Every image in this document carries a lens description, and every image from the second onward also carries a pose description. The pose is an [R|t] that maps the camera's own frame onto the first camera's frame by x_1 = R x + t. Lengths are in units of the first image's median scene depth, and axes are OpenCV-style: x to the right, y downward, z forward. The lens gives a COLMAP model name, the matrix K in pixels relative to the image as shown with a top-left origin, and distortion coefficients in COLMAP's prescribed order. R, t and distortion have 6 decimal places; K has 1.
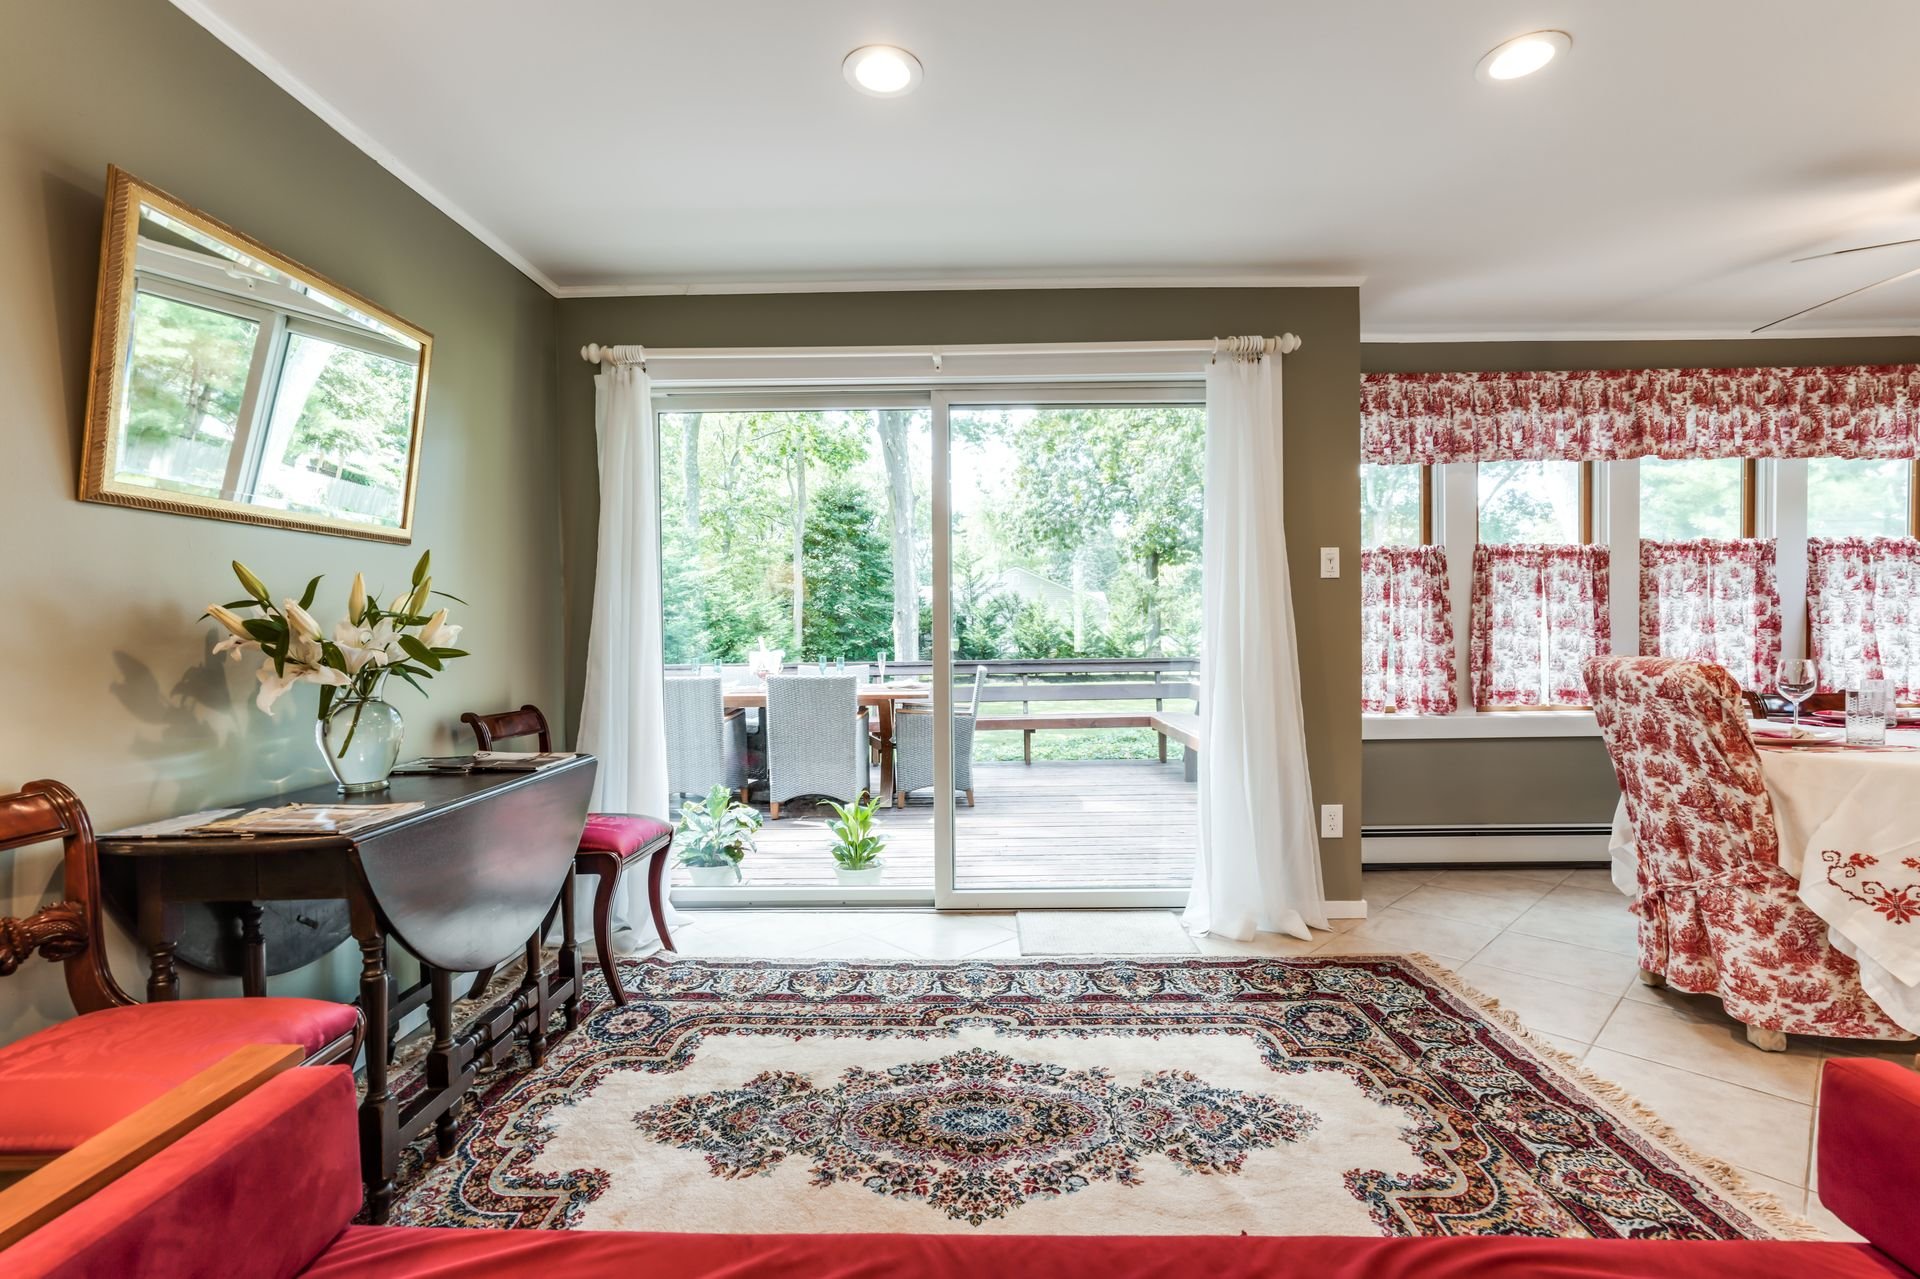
lens RADIAL K [[883.7, 0, 963.2], [0, 883.7, 641.3], [0, 0, 1]] dist [-0.028969, 0.024848]
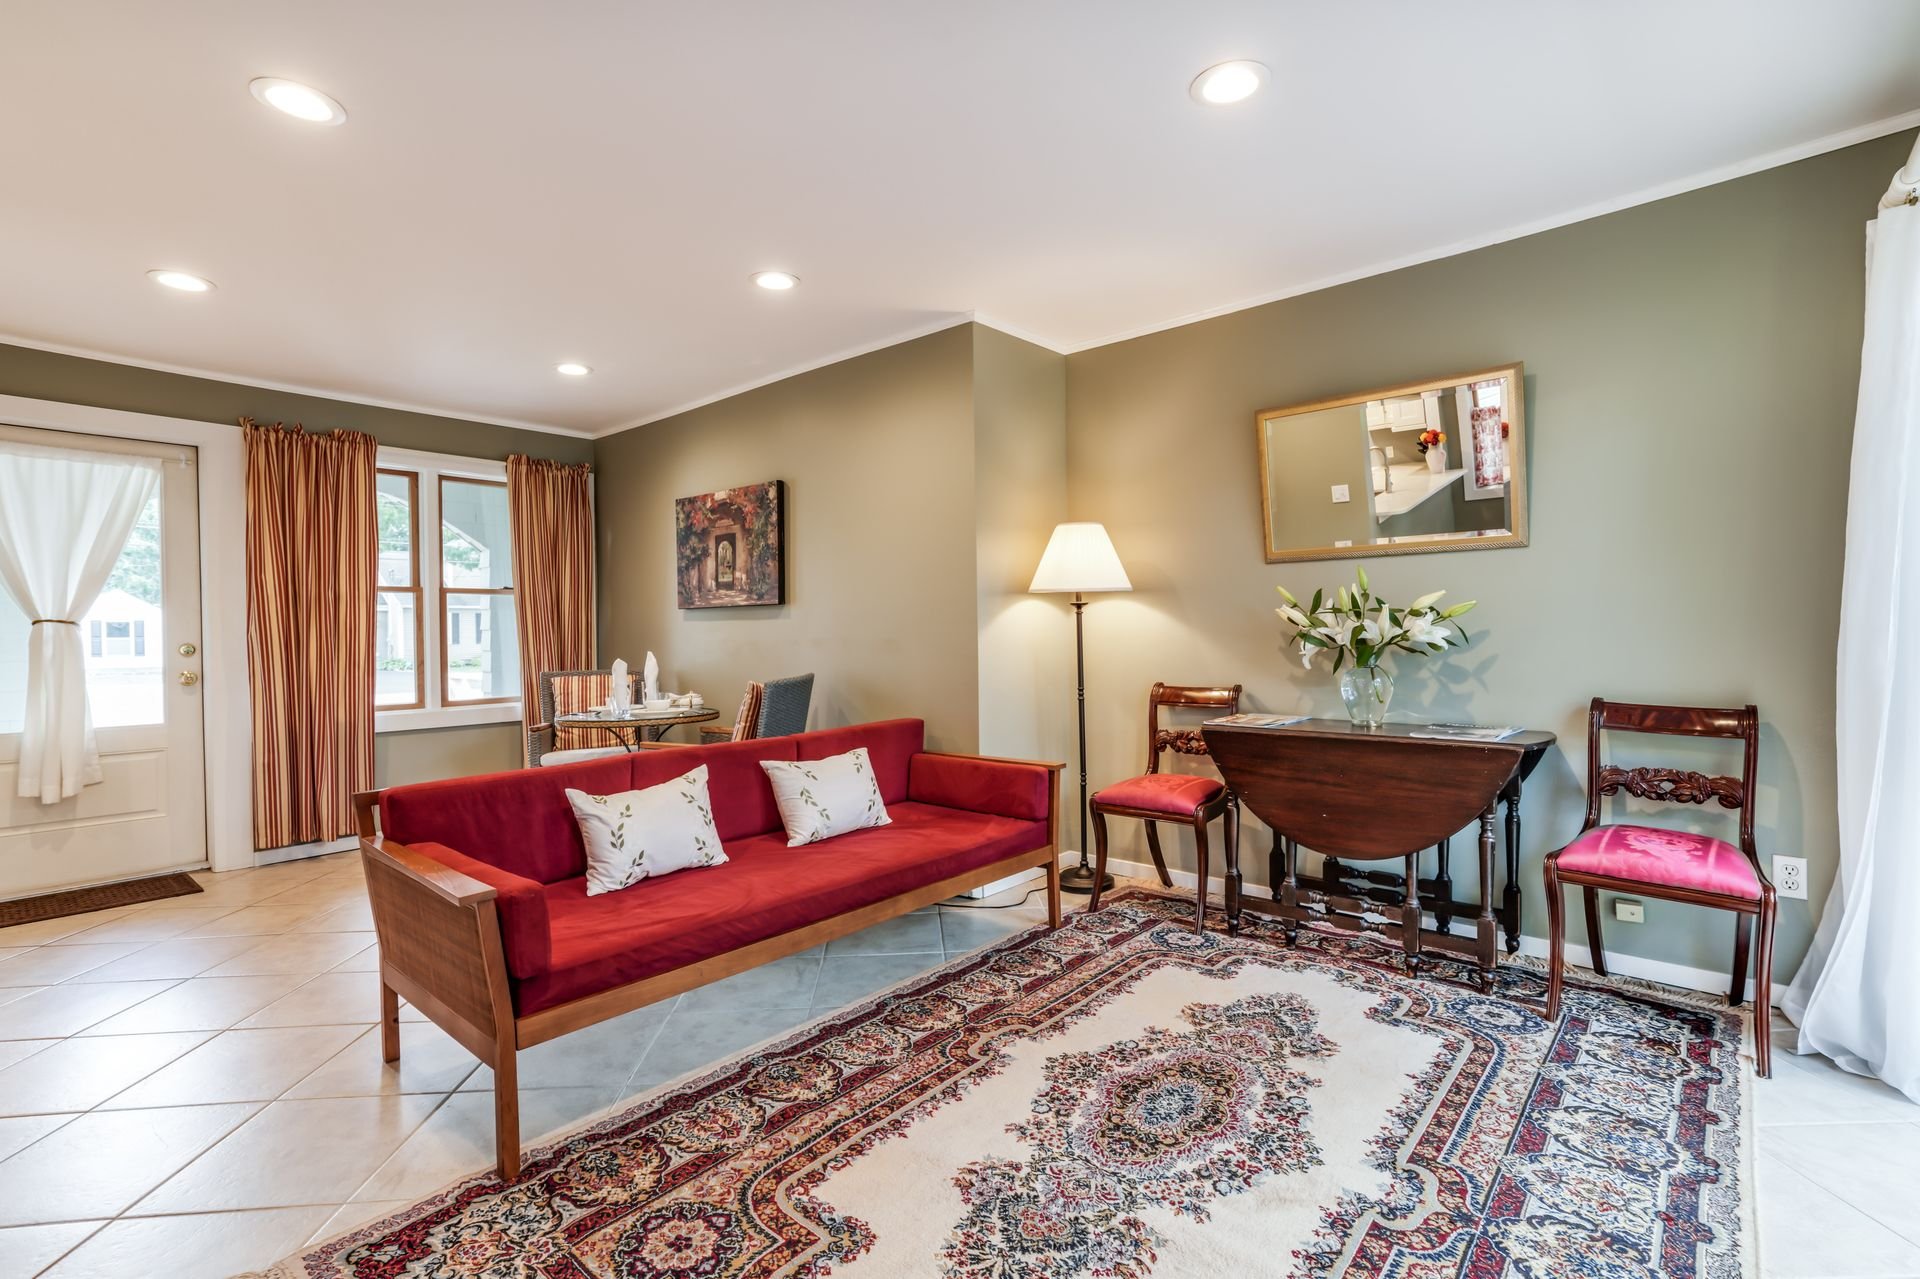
lens RADIAL K [[883.7, 0, 963.2], [0, 883.7, 641.3], [0, 0, 1]] dist [-0.028969, 0.024848]
pose [[-0.647011, 0.028645, -0.761942, 0.474797], [0.008644, 0.999505, 0.030236, -0.014721], [0.762432, 0.012977, -0.646939, 0.745820]]
